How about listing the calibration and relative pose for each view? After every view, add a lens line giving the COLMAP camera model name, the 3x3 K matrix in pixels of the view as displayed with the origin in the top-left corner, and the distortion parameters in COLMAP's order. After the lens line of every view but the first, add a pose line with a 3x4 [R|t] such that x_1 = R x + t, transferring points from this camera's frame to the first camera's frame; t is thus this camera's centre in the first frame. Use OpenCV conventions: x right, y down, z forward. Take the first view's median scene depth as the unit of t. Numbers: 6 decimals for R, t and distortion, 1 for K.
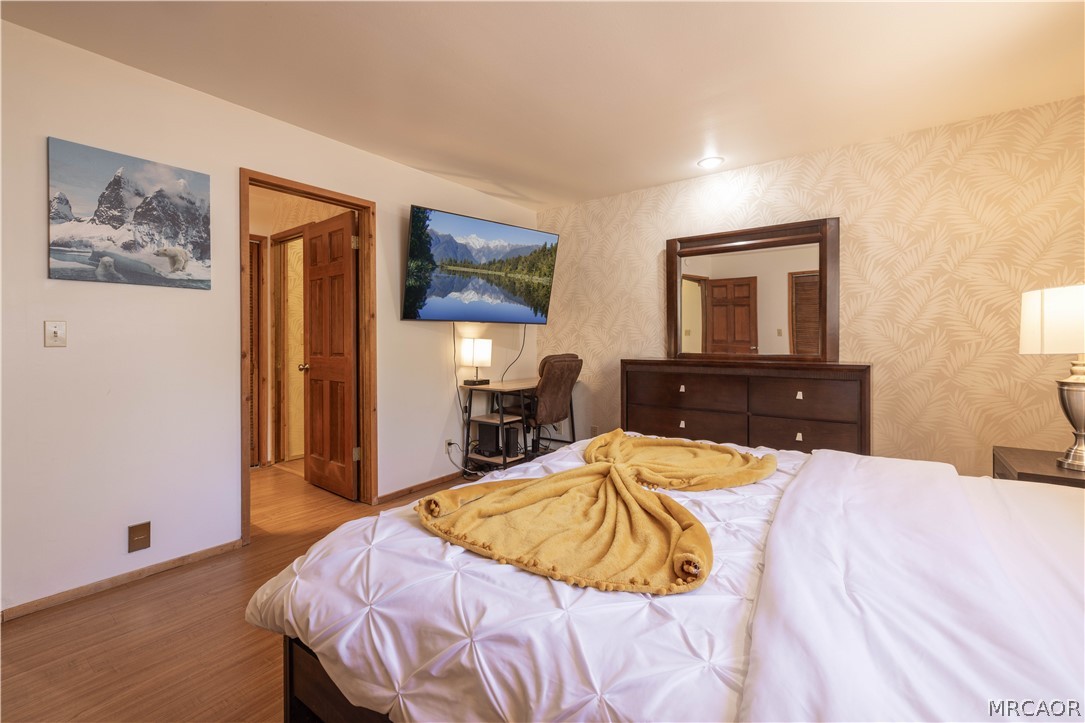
lens RADIAL K [[460.3, 0, 542.5], [0, 460.3, 361.5], [0, 0, 1]] dist [0.000279, 0.000103]
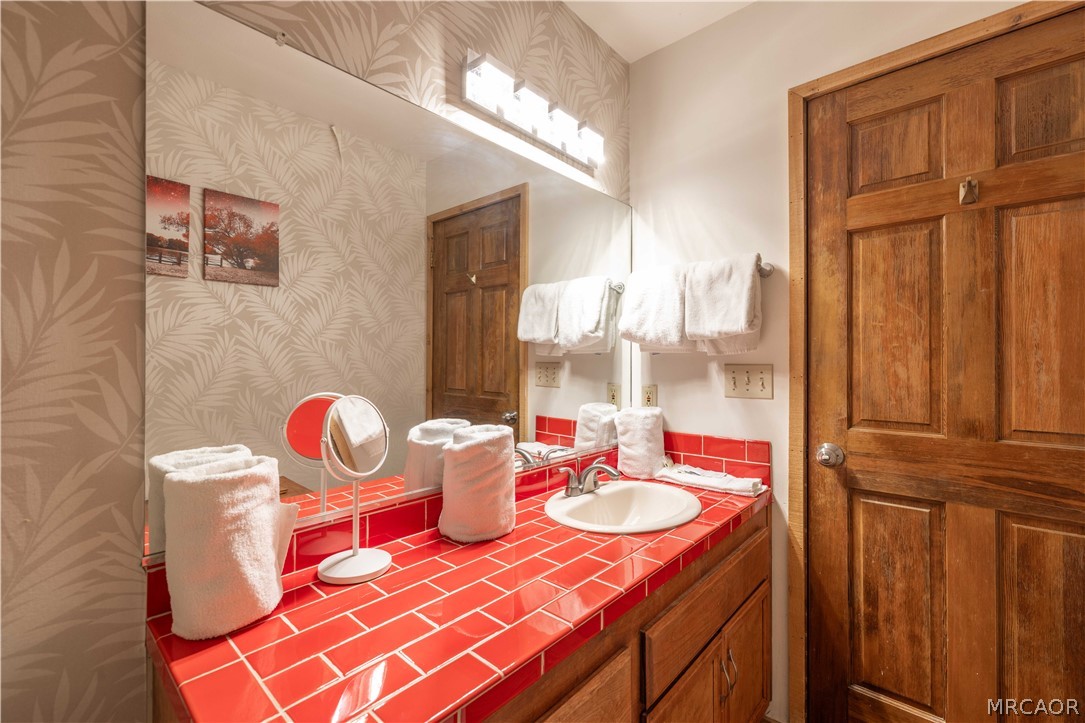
lens RADIAL K [[460.3, 0, 542.5], [0, 460.3, 361.5], [0, 0, 1]] dist [0.000279, 0.000103]
pose [[0.427623, 0.004135, 0.903948, 1.008810], [0.005154, 0.999962, -0.007013, -0.386895], [-0.903943, 0.007658, 0.427585, 0.621746]]
